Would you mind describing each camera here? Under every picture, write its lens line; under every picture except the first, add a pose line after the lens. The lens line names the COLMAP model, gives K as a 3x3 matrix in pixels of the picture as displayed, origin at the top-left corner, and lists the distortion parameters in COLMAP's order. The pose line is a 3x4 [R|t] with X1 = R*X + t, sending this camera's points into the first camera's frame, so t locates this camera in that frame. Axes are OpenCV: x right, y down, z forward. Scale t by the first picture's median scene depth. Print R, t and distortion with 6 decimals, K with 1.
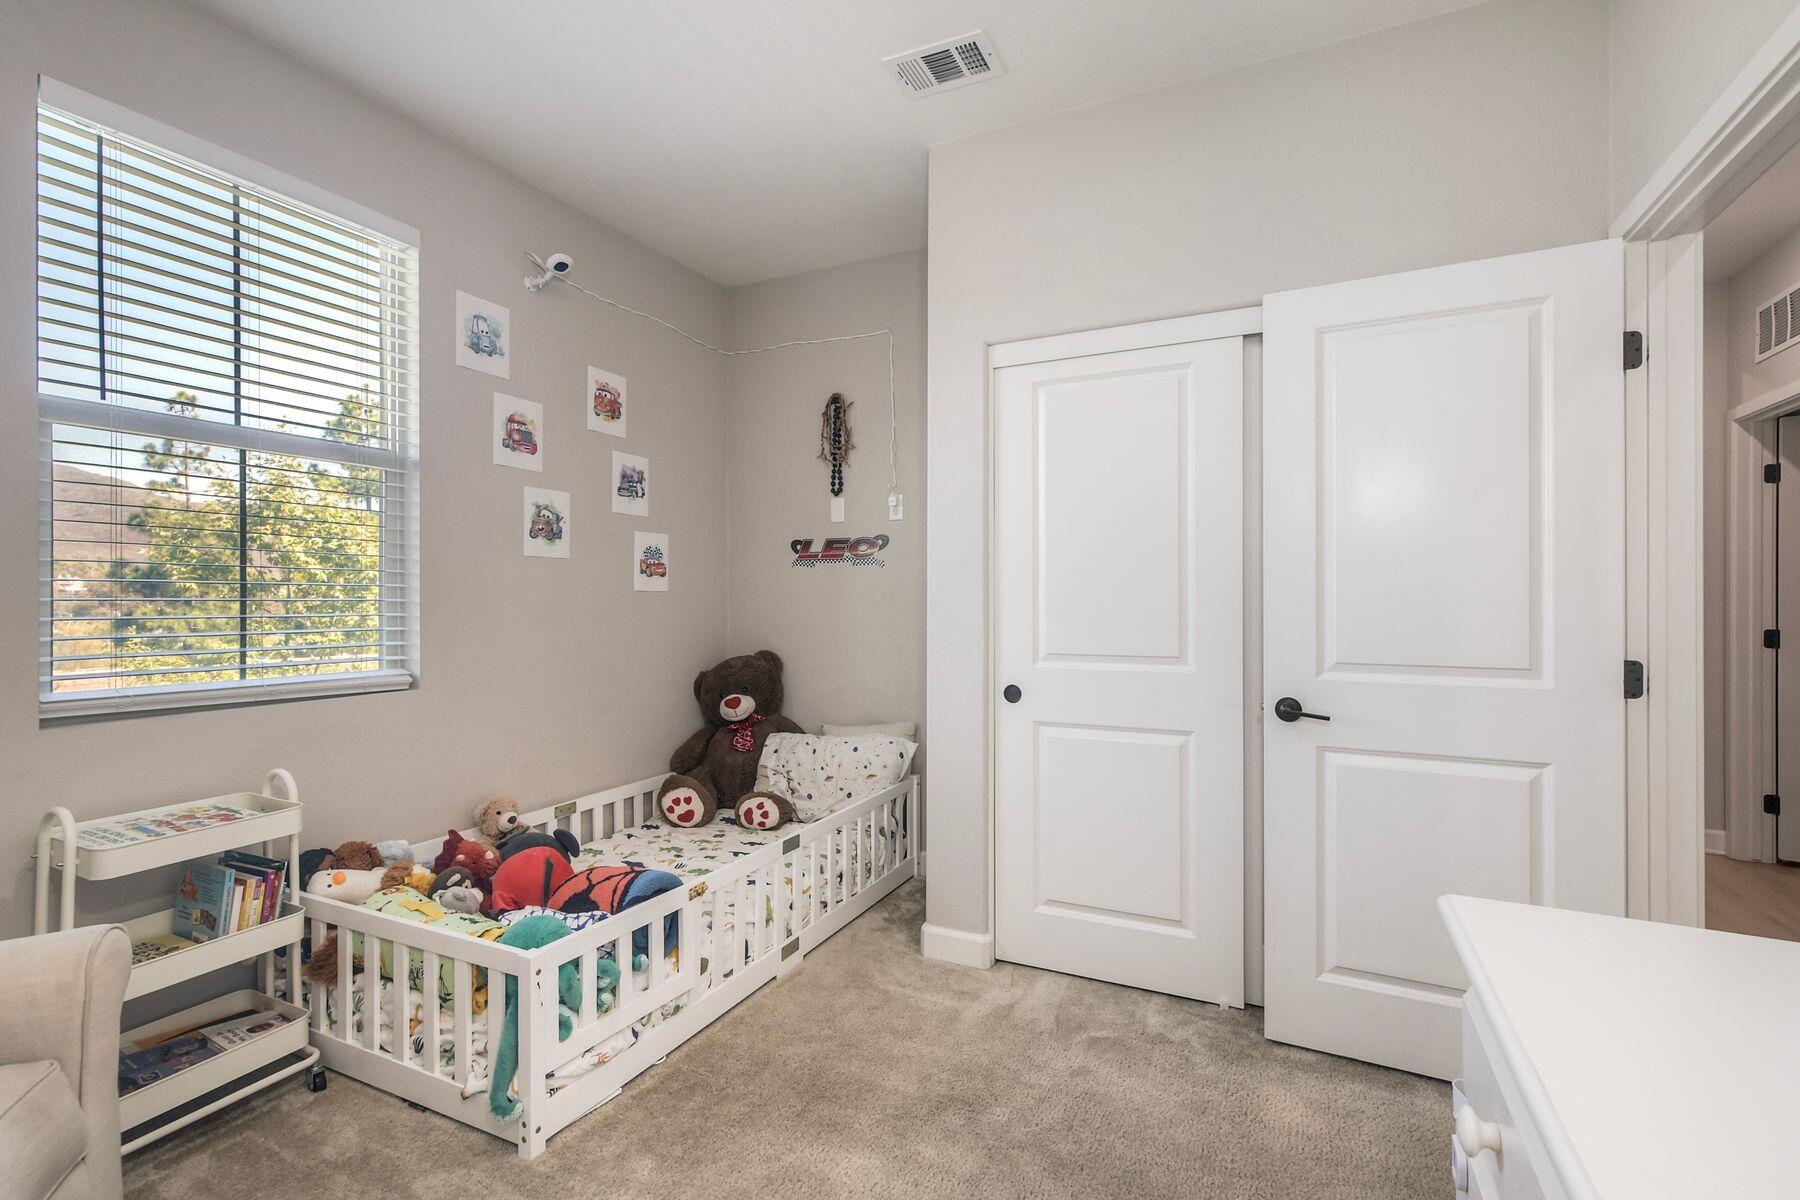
lens RADIAL K [[806.6, 0, 905.2], [0, 806.6, 599.9], [0, 0, 1]] dist [0.002381, 0.000673]
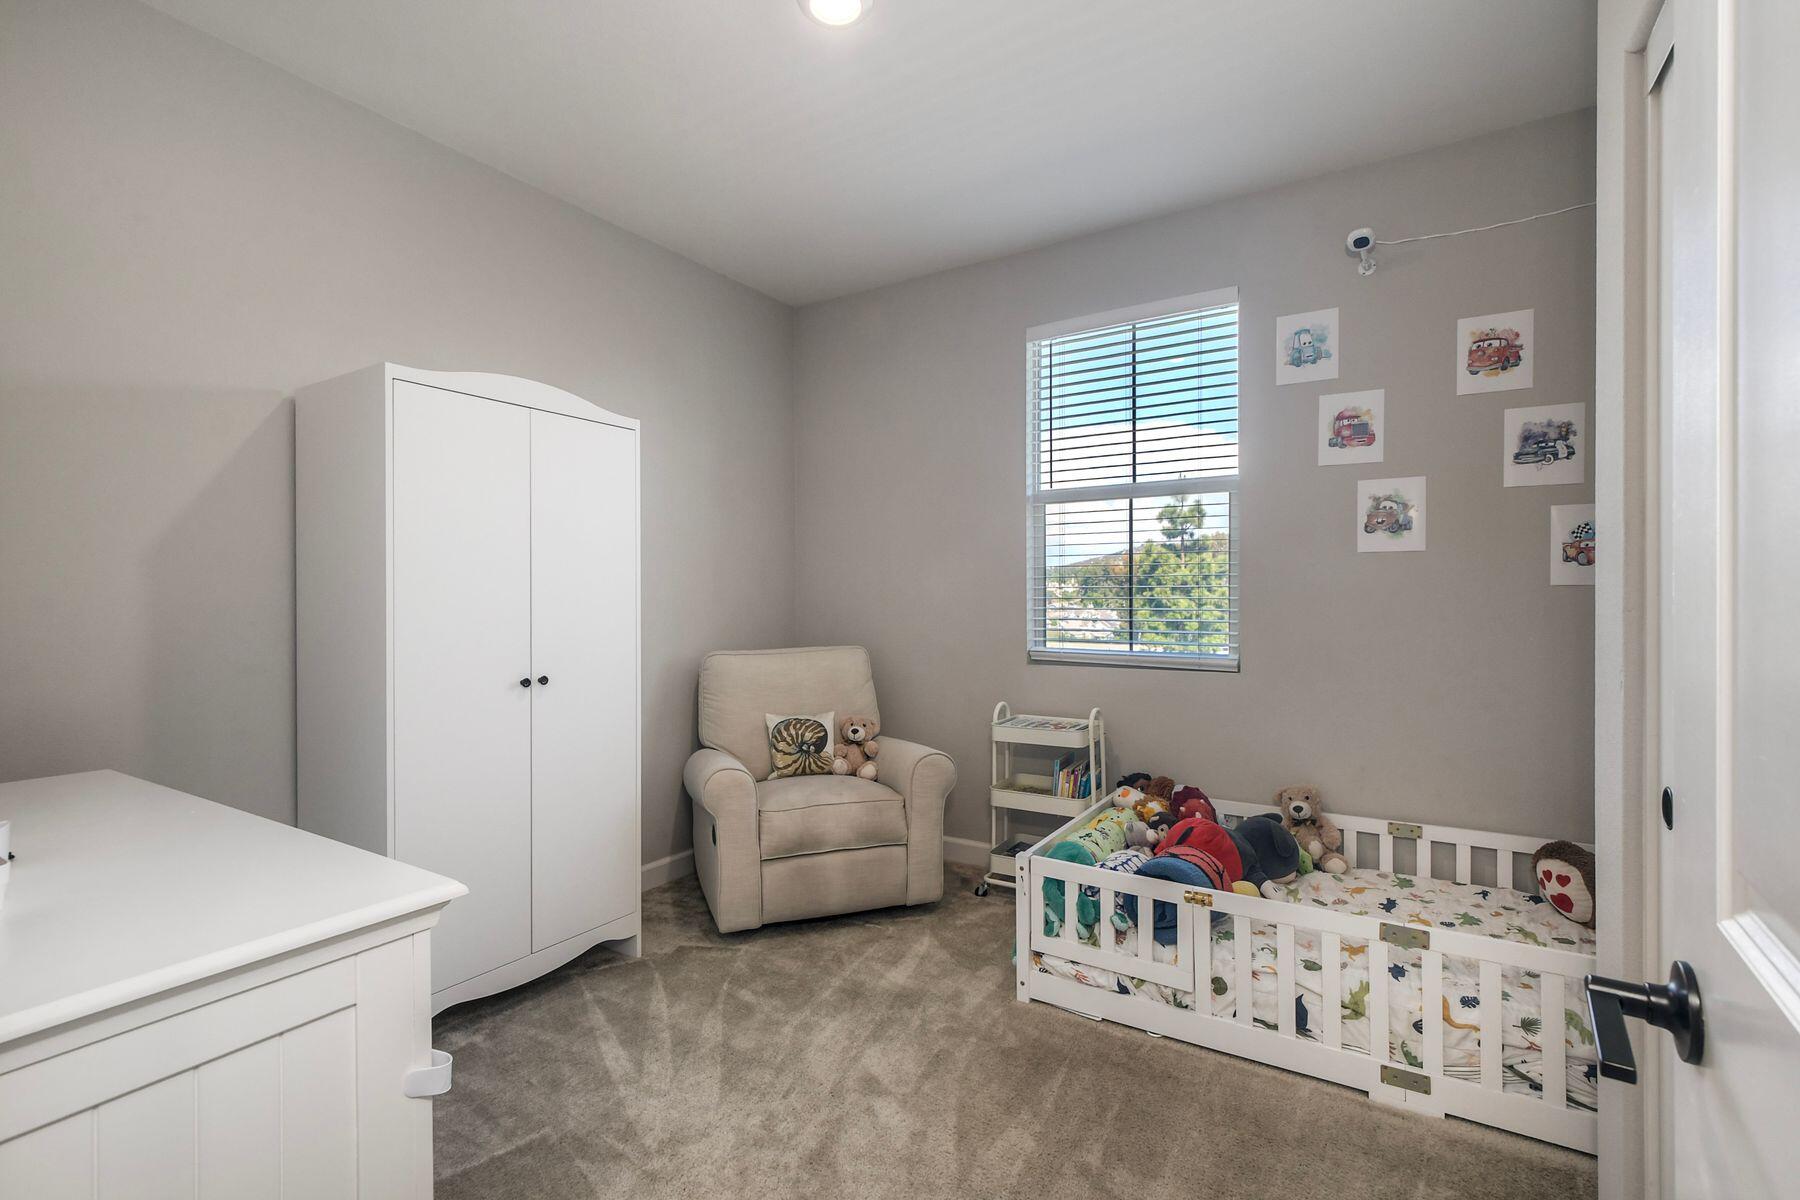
lens RADIAL K [[806.6, 0, 905.2], [0, 806.6, 599.9], [0, 0, 1]] dist [0.002381, 0.000673]
pose [[-0.094307, 0.005728, -0.995527, 0.552461], [0.003692, 0.999979, 0.005404, -0.004575], [0.995536, -0.003166, -0.094327, 0.551818]]
